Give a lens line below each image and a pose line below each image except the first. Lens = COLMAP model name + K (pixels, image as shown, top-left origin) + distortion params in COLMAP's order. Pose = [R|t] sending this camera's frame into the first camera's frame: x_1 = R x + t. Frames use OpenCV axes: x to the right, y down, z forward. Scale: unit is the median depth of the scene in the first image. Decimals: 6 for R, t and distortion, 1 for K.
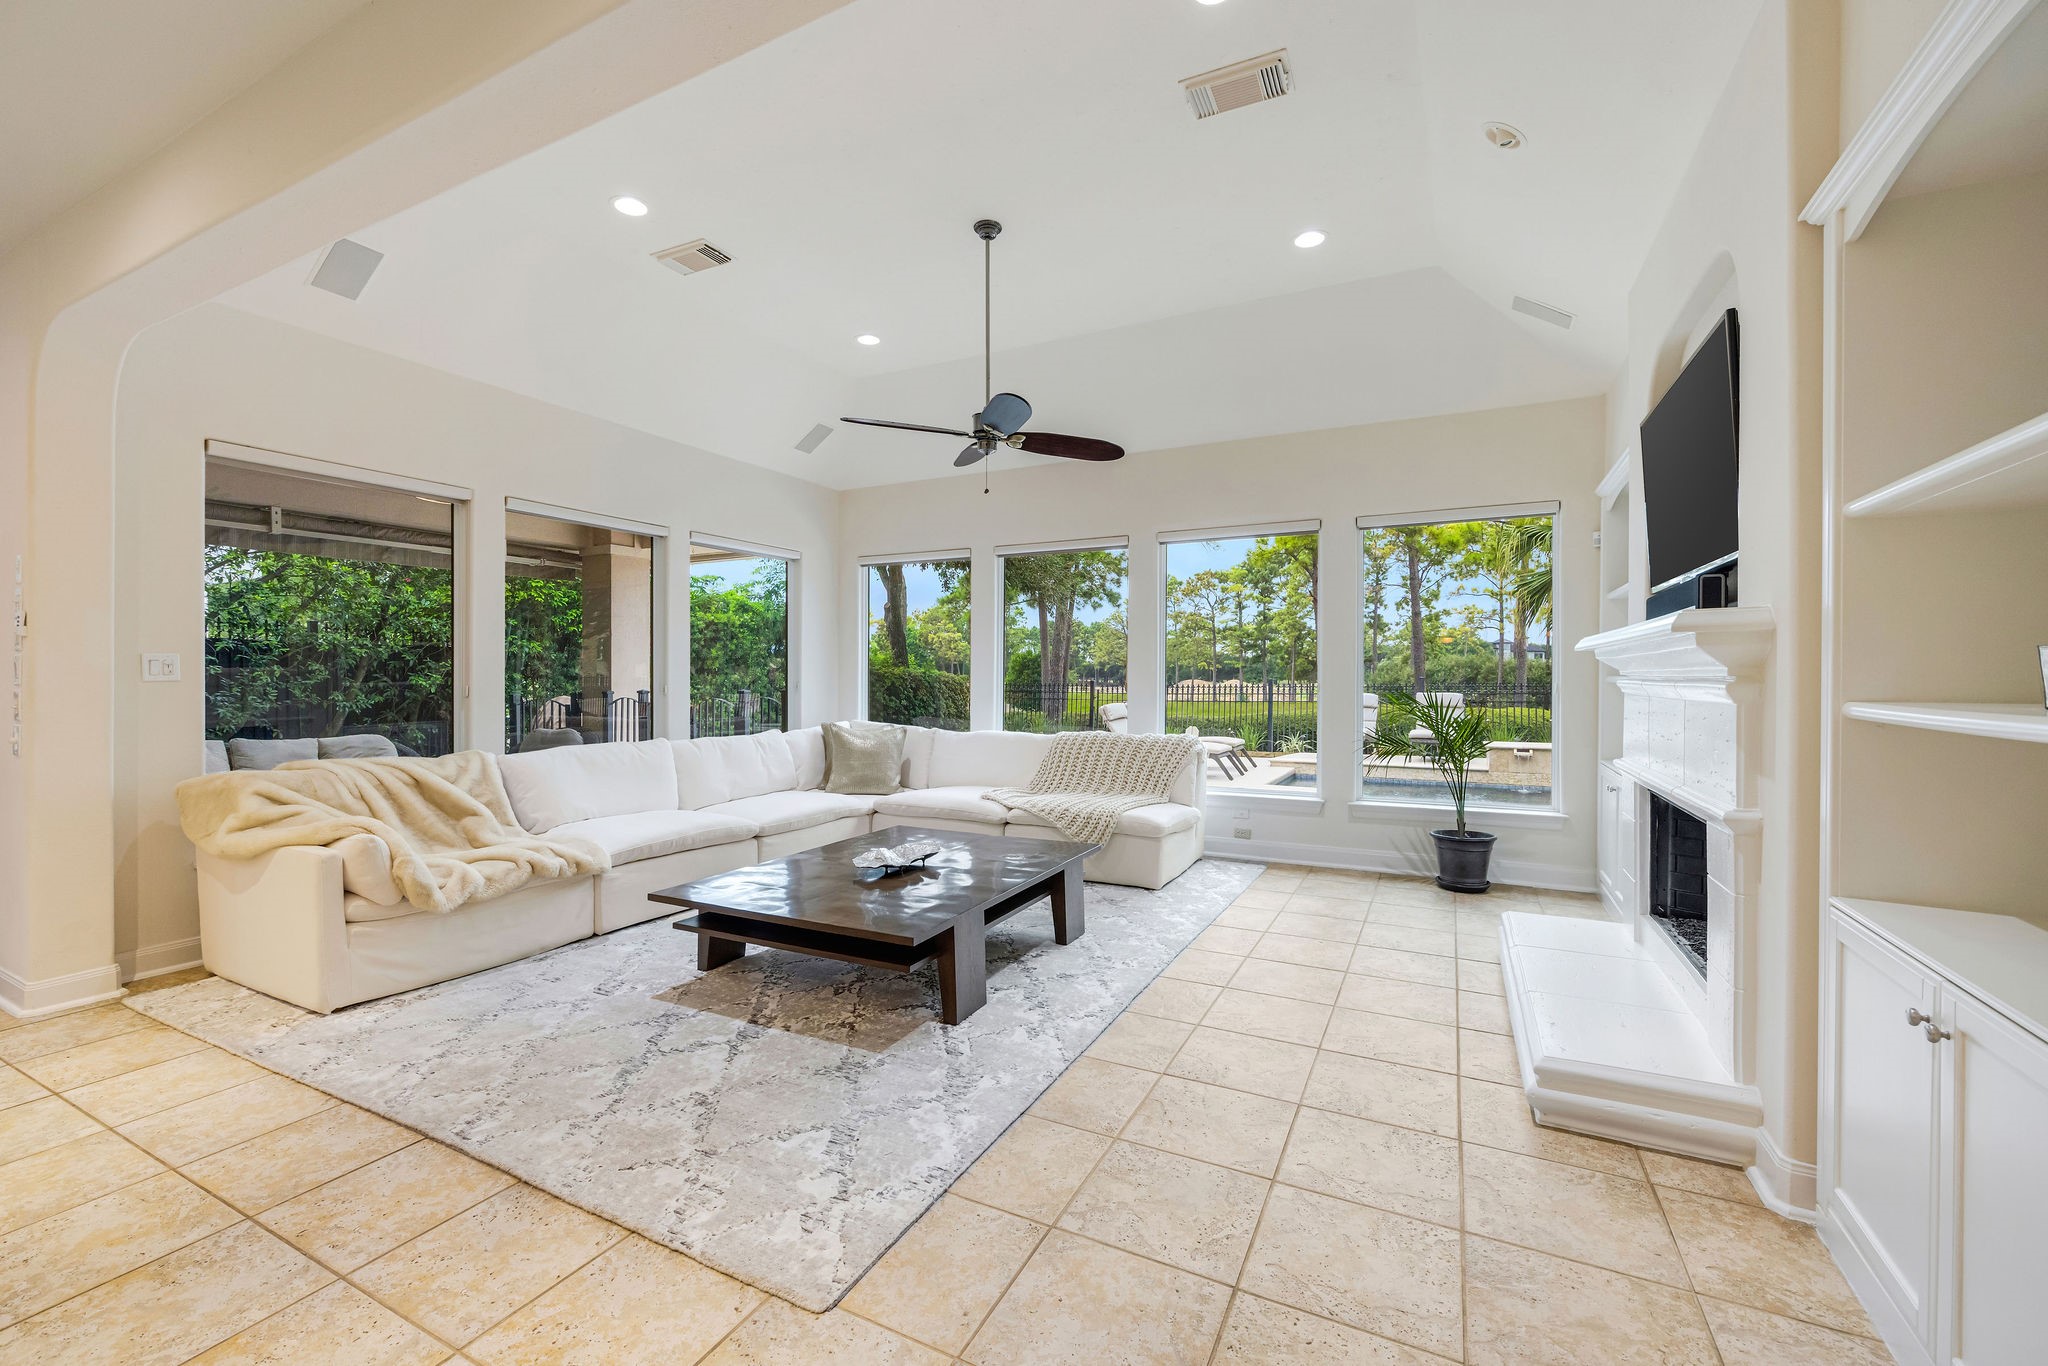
lens RADIAL K [[835.6, 0, 1024.0], [0, 835.6, 683.0], [0, 0, 1]] dist [-0.006344, 0.000068]
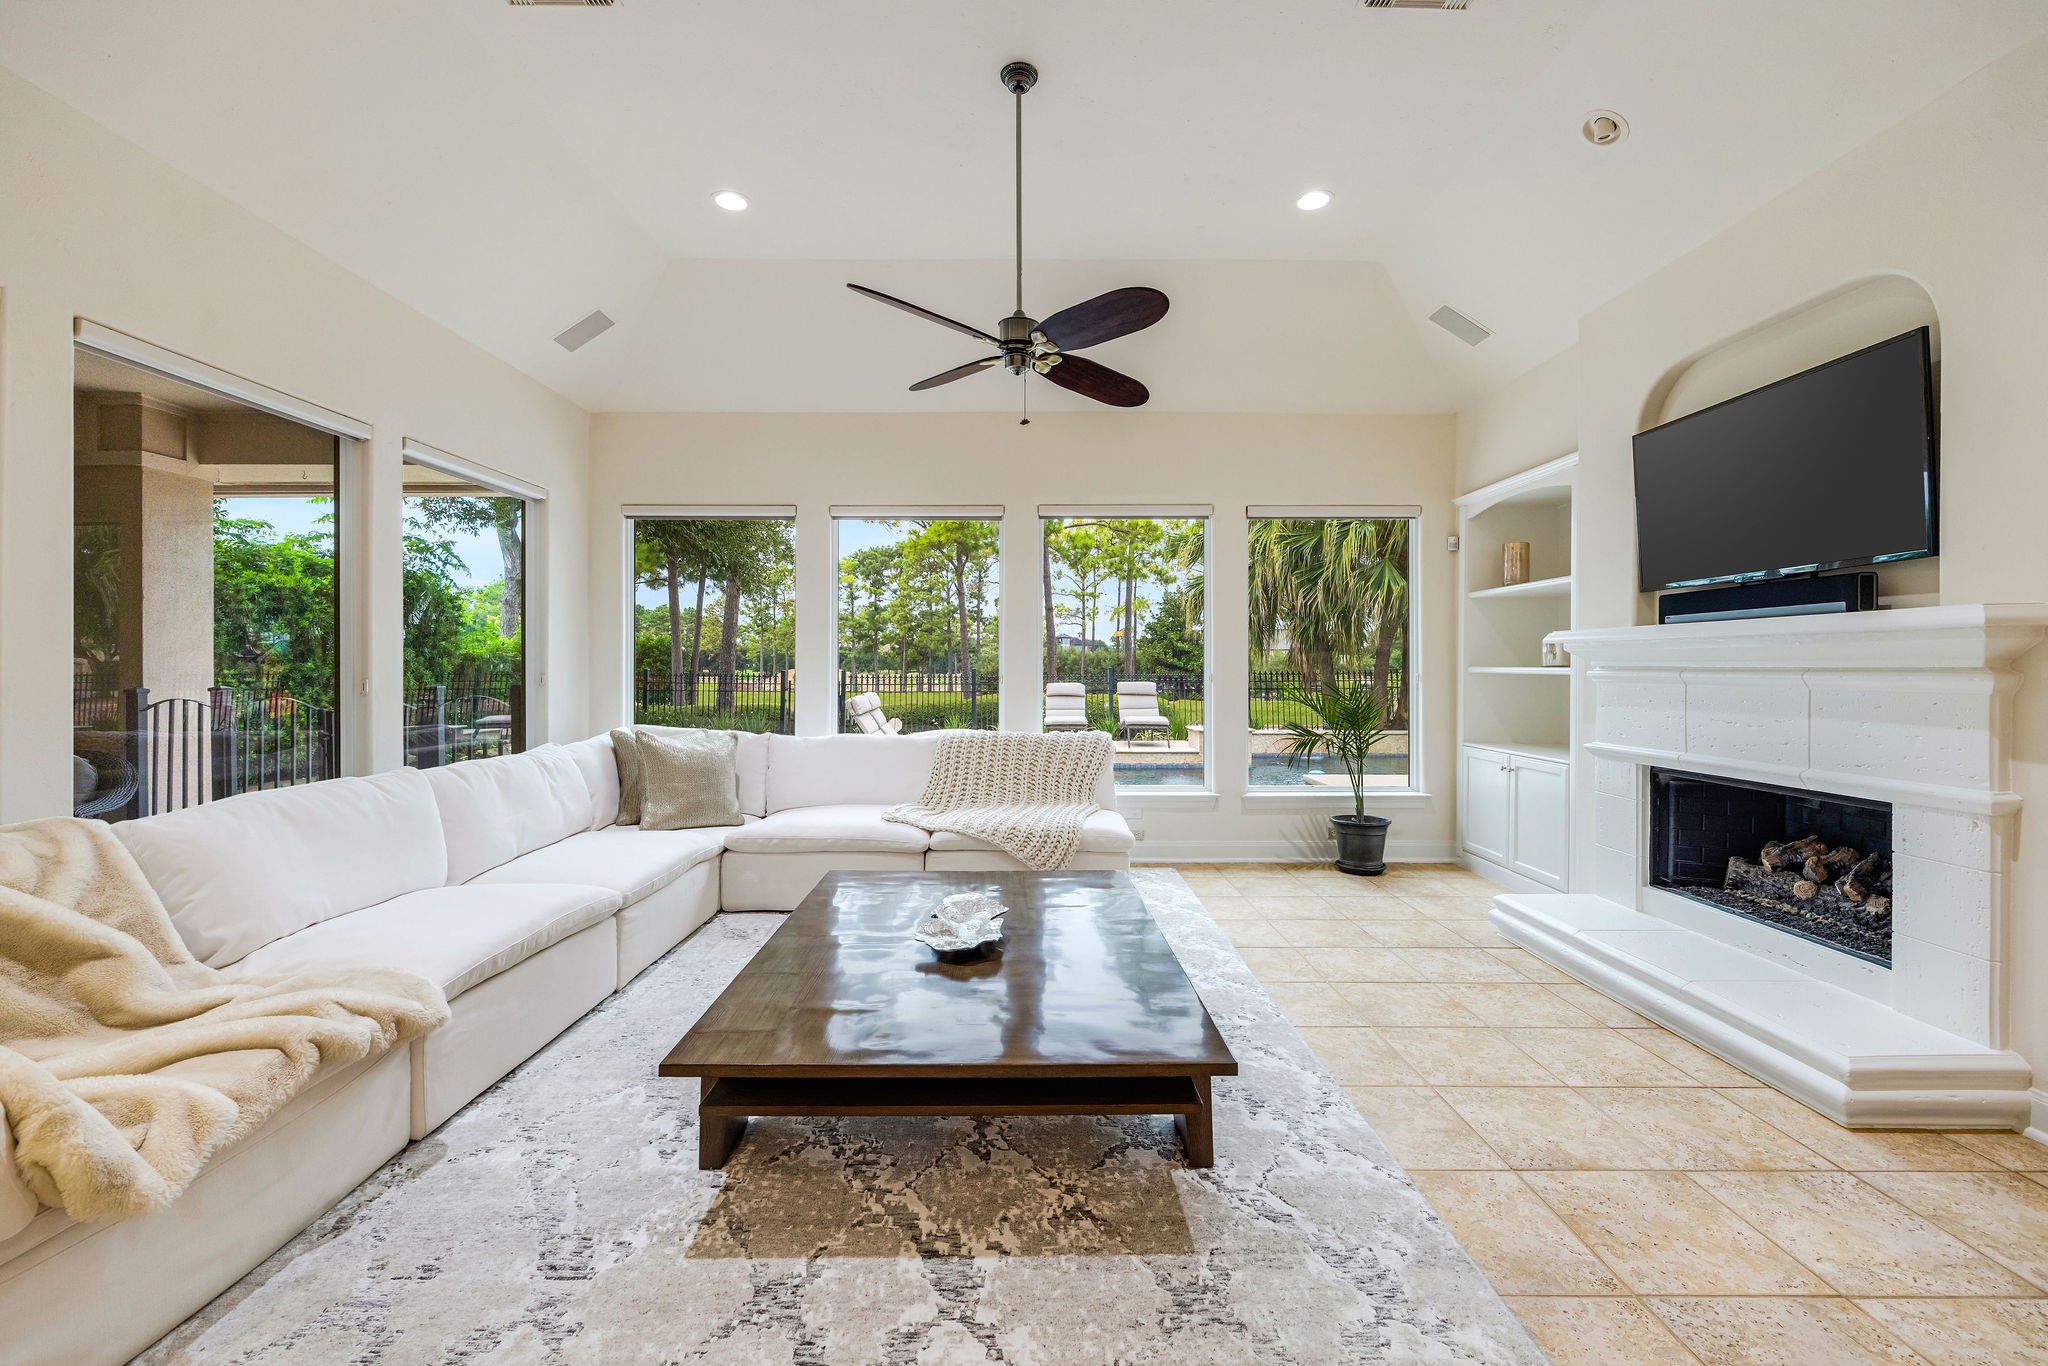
lens RADIAL K [[829.8, 0, 1019.9], [0, 829.8, 674.3], [0, 0, 1]] dist [-0.004590, 0.000107]
pose [[0.892301, -0.002656, 0.451432, -0.391446], [0.001746, 0.999996, 0.002432, -0.002566], [-0.451437, -0.001382, 0.892302, 0.332977]]
